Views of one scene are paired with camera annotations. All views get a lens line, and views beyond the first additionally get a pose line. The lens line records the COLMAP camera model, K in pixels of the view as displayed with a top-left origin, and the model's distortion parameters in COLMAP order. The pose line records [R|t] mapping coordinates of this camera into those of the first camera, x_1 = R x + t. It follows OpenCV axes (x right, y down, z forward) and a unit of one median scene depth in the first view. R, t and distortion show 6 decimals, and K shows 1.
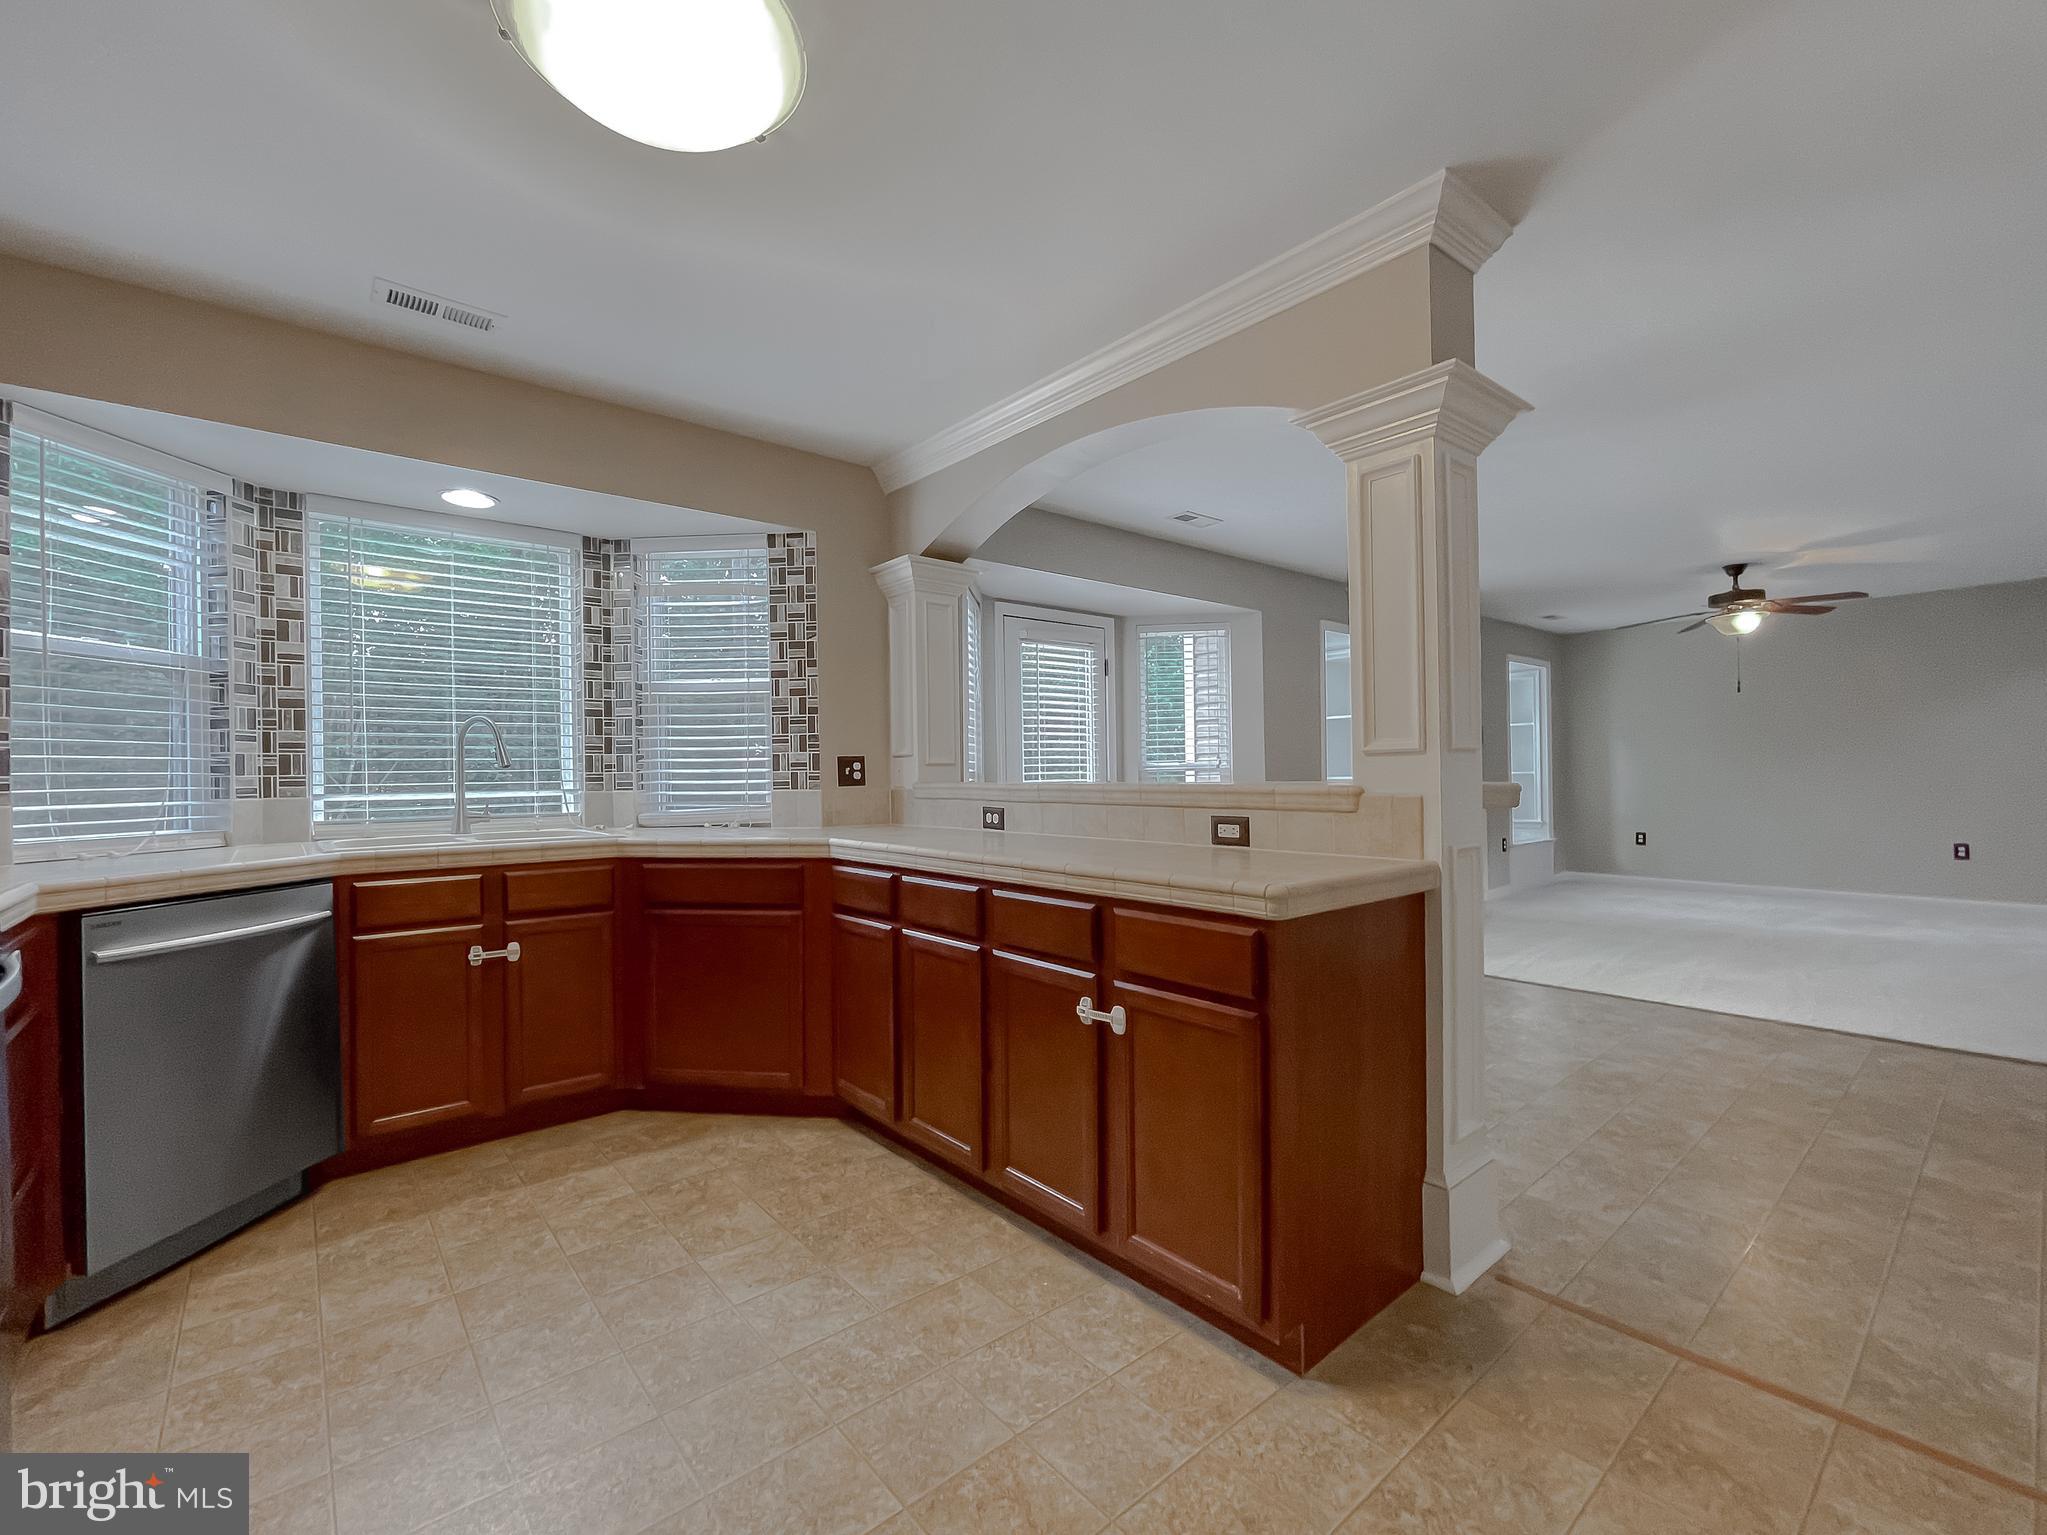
lens RADIAL K [[880.5, 0, 1008.7], [0, 880.5, 766.4], [0, 0, 1]] dist [-0.001619, -0.000753]
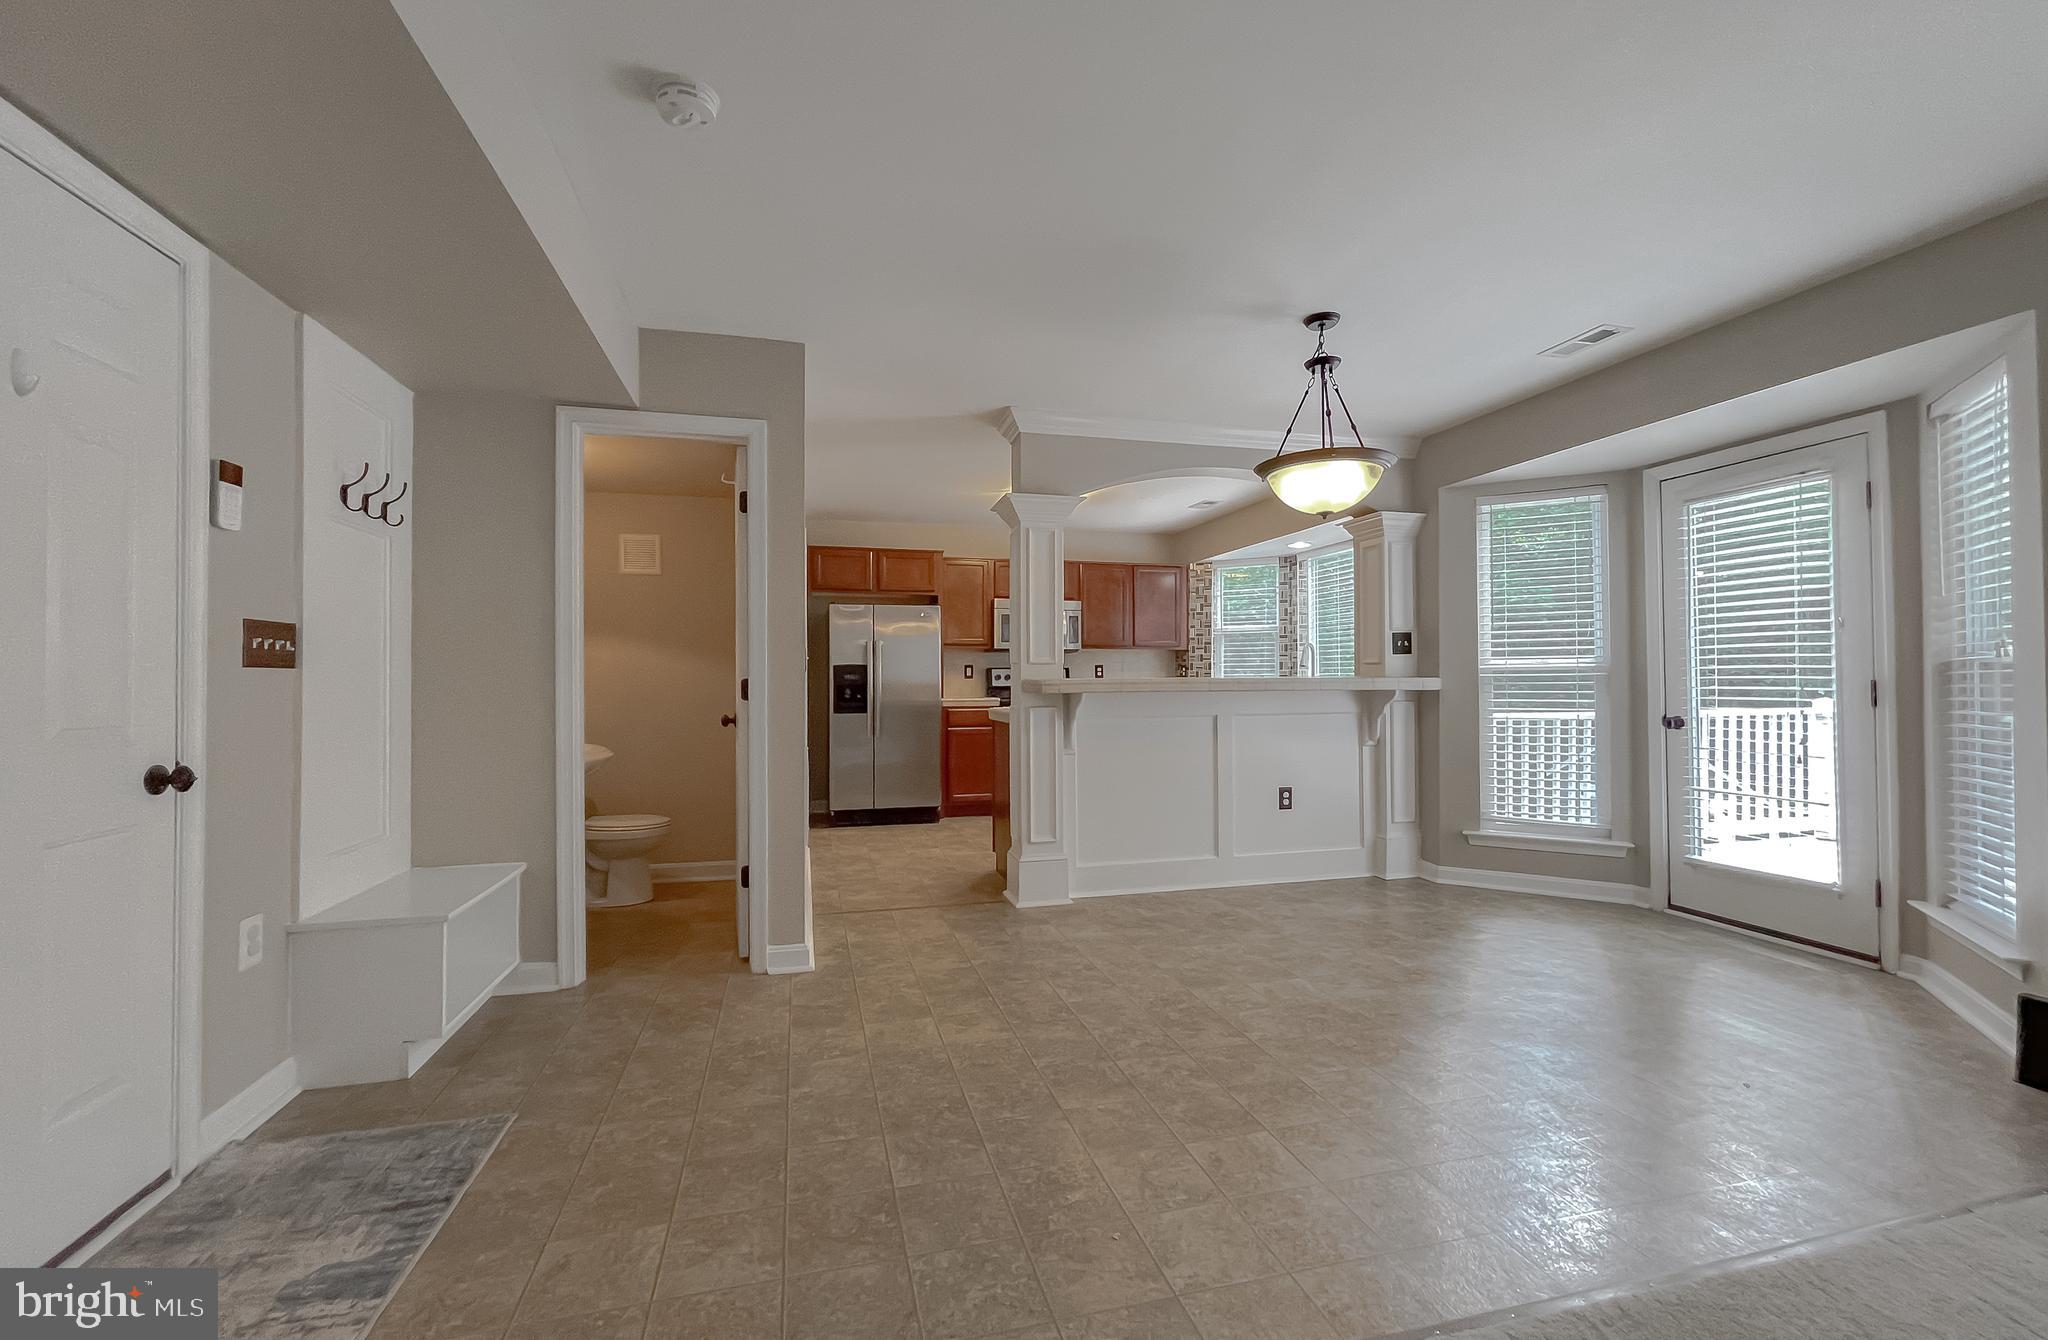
lens RADIAL K [[847.8, 0, 1017.3], [0, 847.8, 669.1], [0, 0, 1]] dist [0.000470, 0.000166]
pose [[-0.433455, 0.005047, -0.901161, 1.545224], [0.017988, 0.999834, -0.003052, 0.000347], [0.900996, -0.017533, -0.433473, 1.231384]]
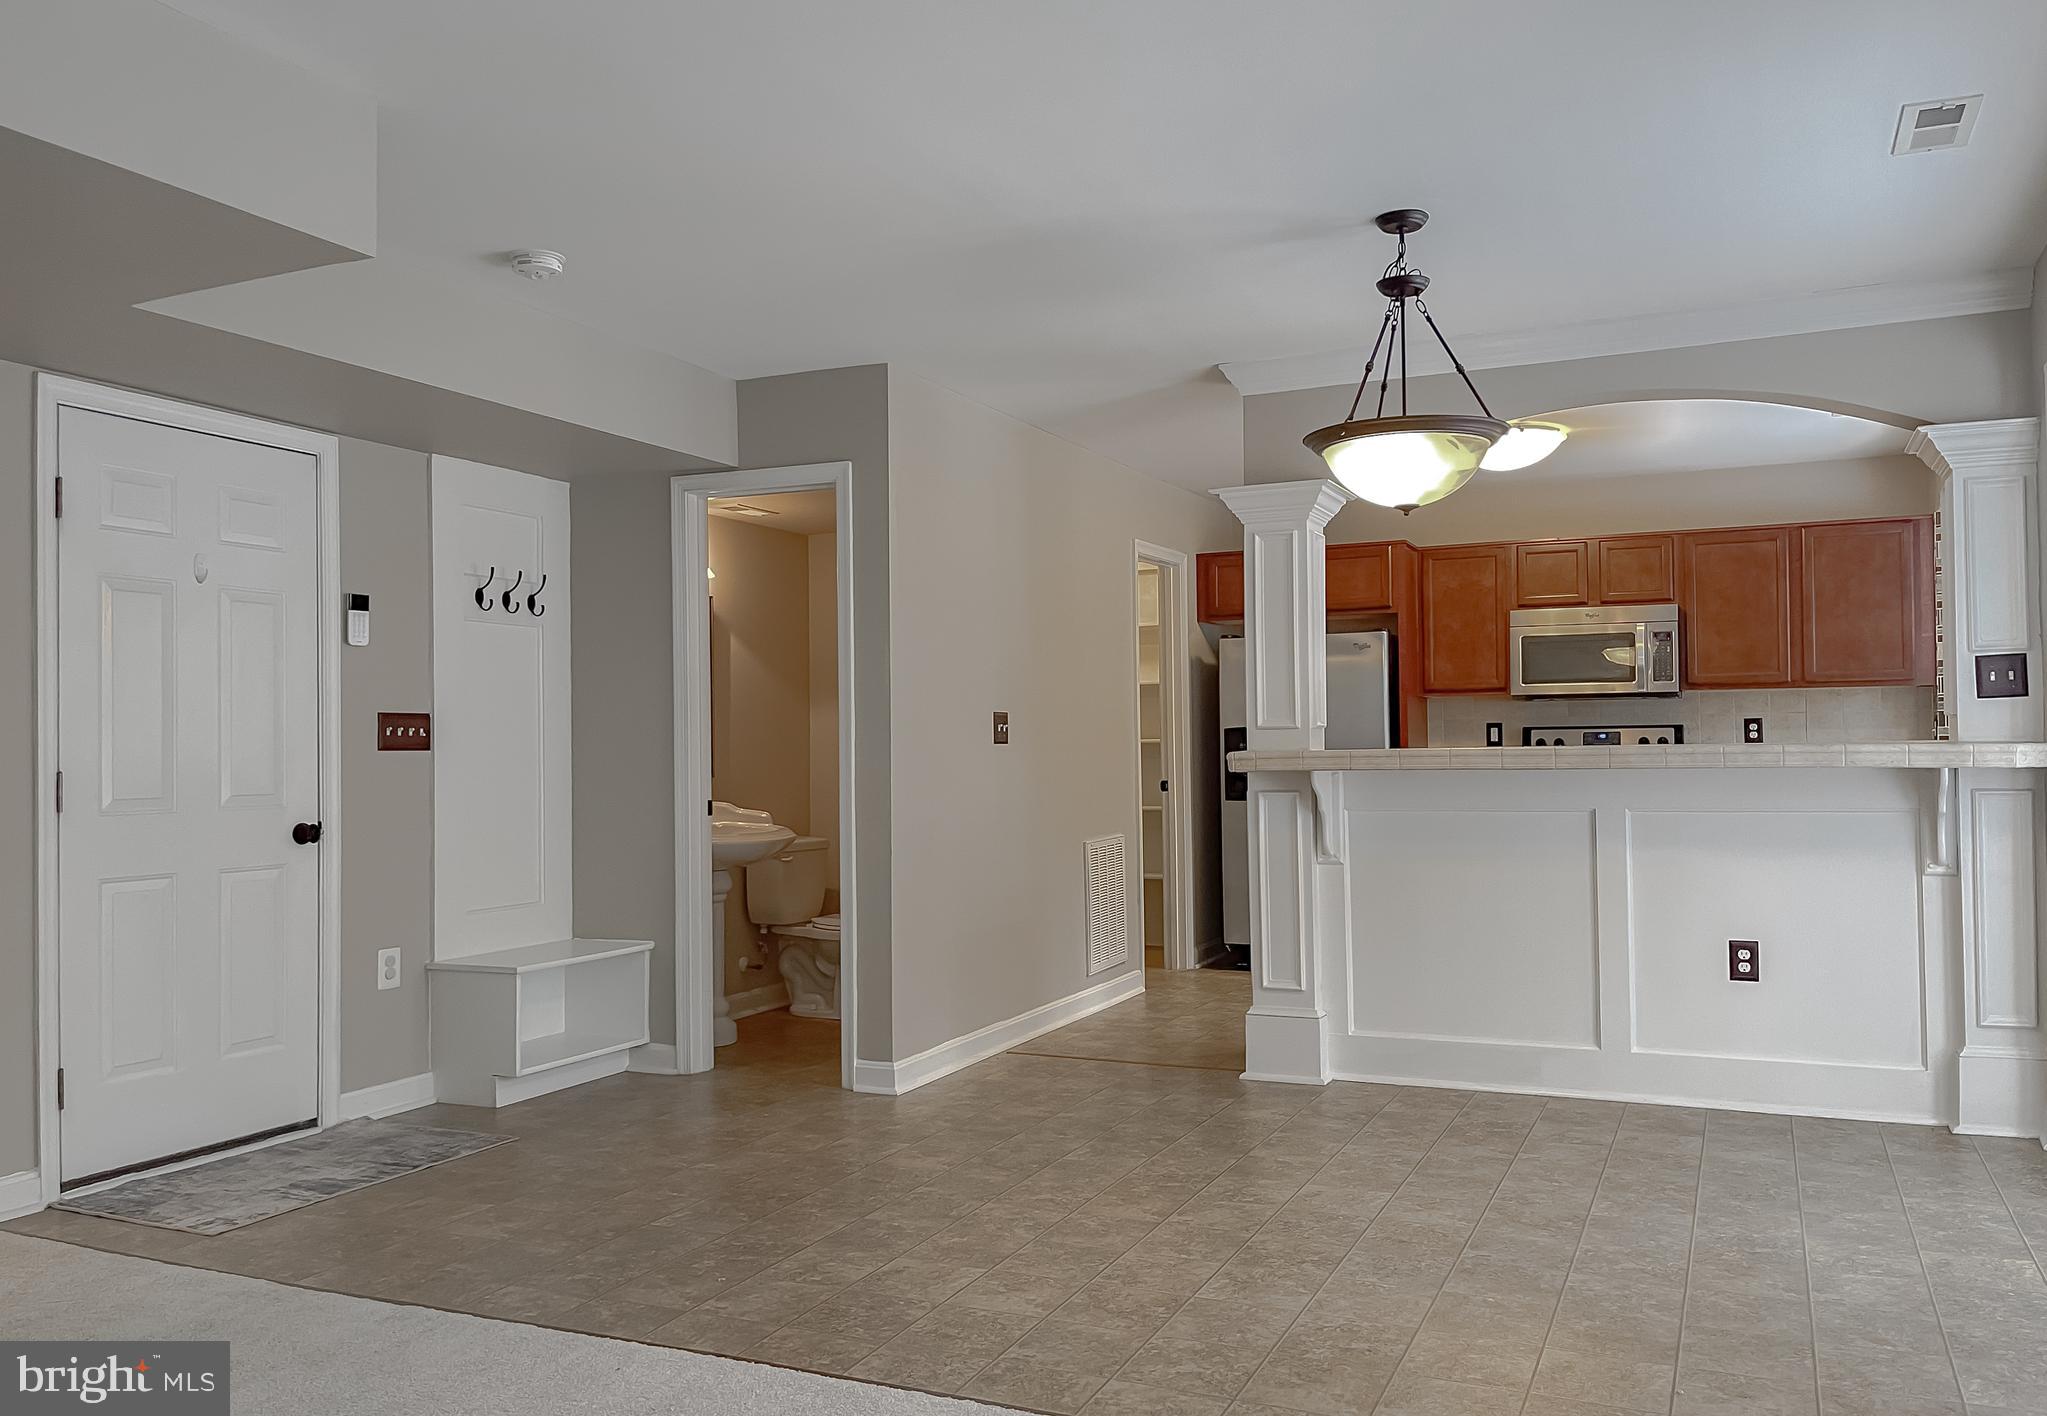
lens RADIAL K [[1578.6, 0, 1018.4], [0, 1578.6, 723.9], [0, 0, 1]] dist [0.090984, -0.153018]
pose [[-0.901734, 0.018166, -0.431908, 1.319909], [0.028677, 0.999430, -0.017836, 0.006114], [0.431338, -0.028469, -0.901741, 2.108674]]
